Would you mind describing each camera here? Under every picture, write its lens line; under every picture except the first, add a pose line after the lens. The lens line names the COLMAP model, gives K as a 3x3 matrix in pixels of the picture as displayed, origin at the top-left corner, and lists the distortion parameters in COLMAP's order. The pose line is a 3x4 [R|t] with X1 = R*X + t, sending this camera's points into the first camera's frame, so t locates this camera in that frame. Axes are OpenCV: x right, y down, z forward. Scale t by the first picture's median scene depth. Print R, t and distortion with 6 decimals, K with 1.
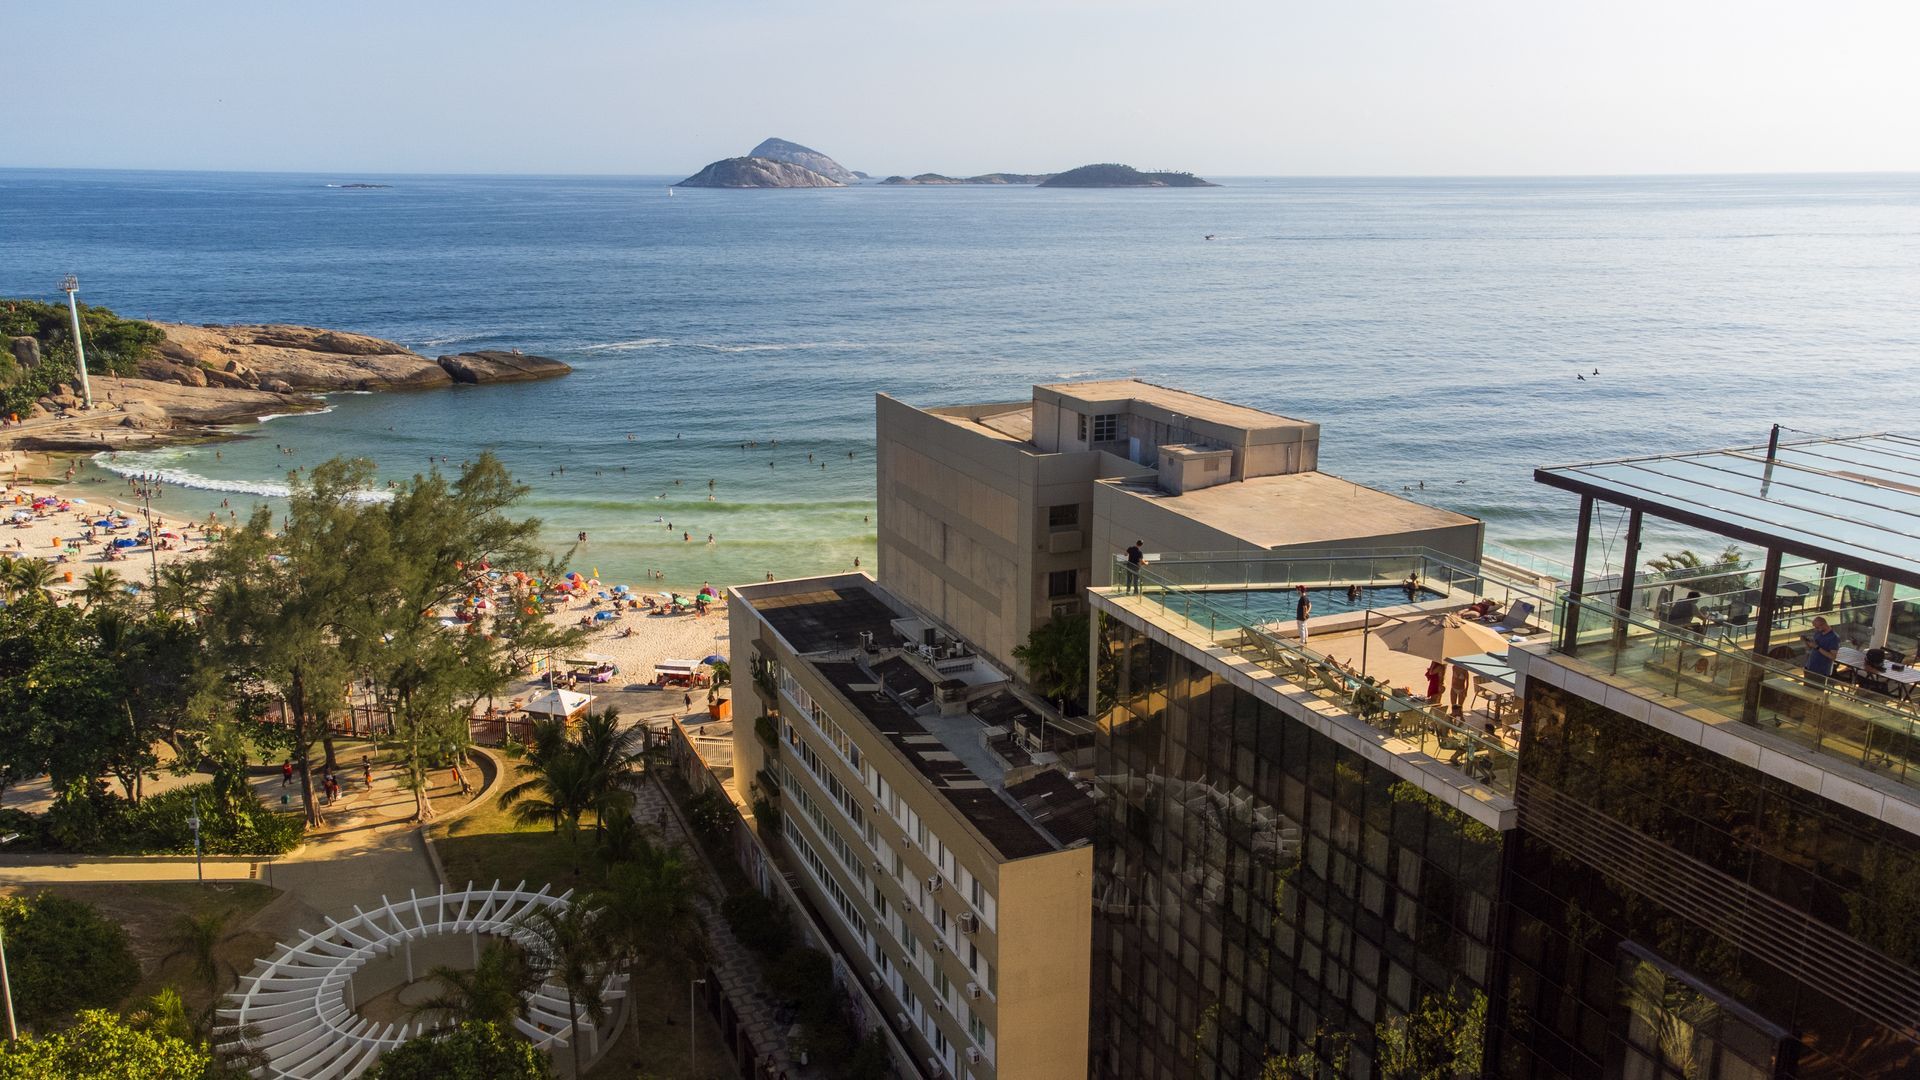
lens RADIAL K [[1496.1, 0, 960.0], [0, 1496.1, 540.0], [0, 0, 1]] dist [0.092263, 0.000134]
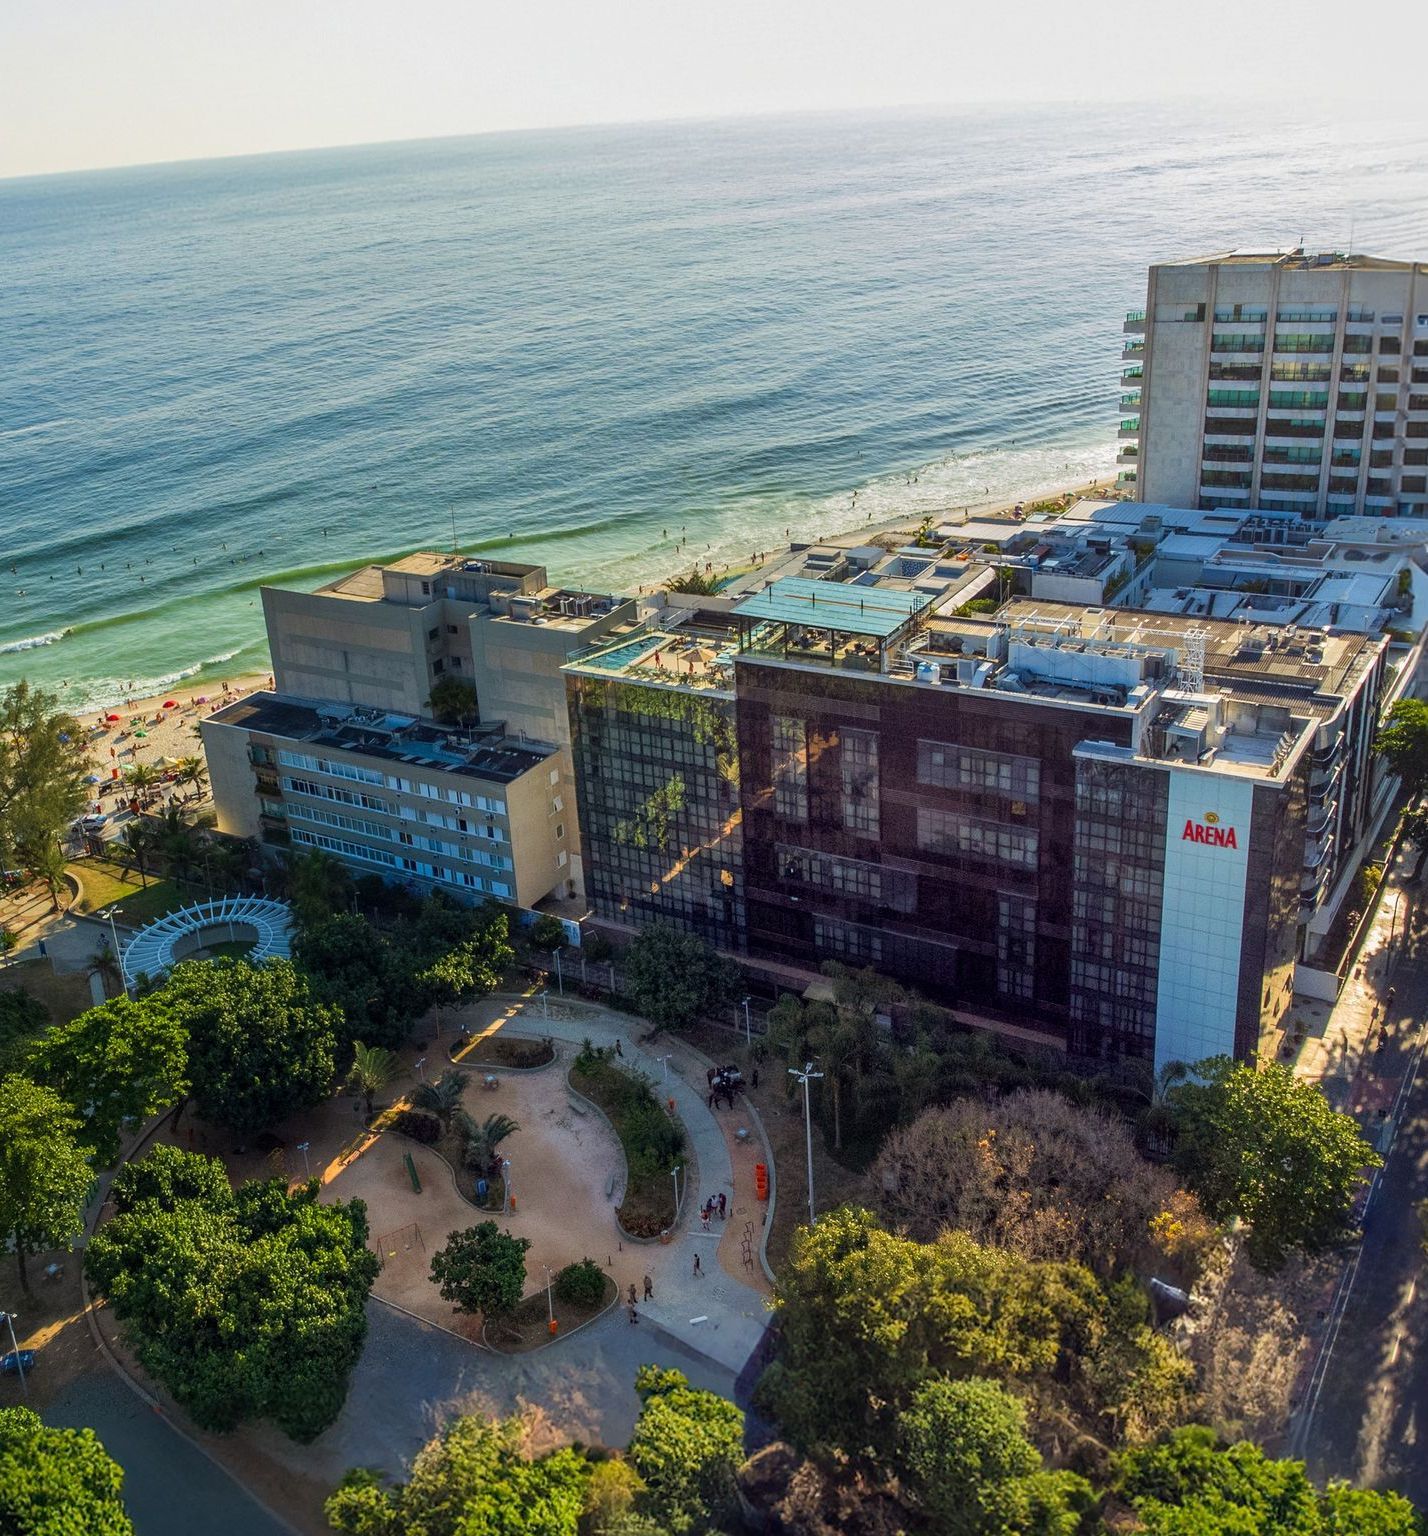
lens RADIAL K [[1429.8, 0, 714.0], [0, 1429.8, 768.0], [0, 0, 1]] dist [-0.001405, -0.000366]
pose [[0.815711, -0.292713, 0.498934, -0.705580], [0.208636, 0.953341, 0.218202, -0.205232], [-0.539525, -0.073893, 0.838721, -0.931828]]
